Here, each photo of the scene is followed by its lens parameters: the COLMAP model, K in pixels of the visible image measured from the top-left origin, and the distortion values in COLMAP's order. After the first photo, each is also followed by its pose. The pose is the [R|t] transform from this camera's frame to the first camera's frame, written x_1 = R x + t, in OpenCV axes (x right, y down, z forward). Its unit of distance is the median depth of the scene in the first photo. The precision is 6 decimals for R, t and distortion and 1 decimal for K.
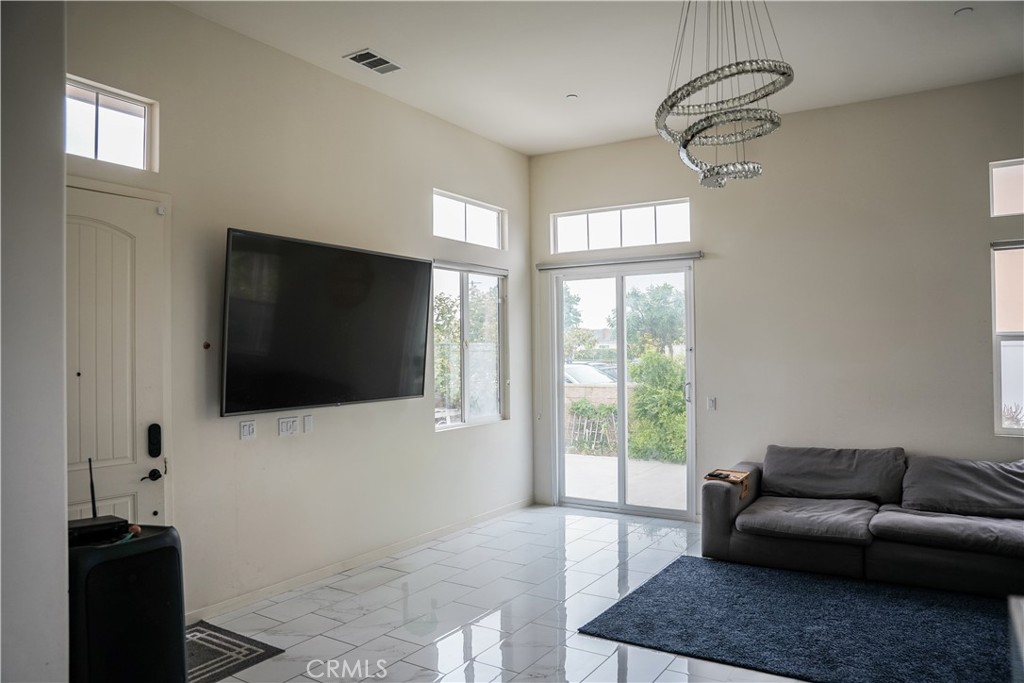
lens RADIAL K [[705.9, 0, 516.4], [0, 705.9, 341.6], [0, 0, 1]] dist [-0.143238, 0.113625]
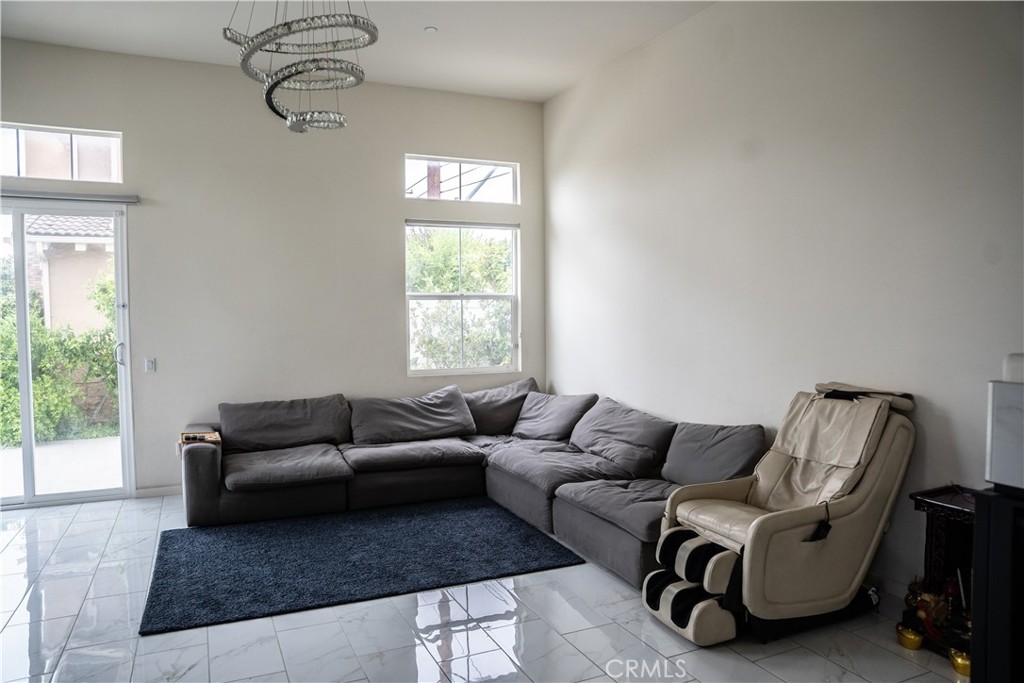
lens RADIAL K [[705.9, 0, 516.4], [0, 705.9, 341.6], [0, 0, 1]] dist [-0.143238, 0.113625]
pose [[0.543959, -0.030395, 0.838561, -0.258991], [-0.008969, 0.999076, 0.042031, 0.020001], [-0.839064, -0.030385, 0.543184, 0.141200]]
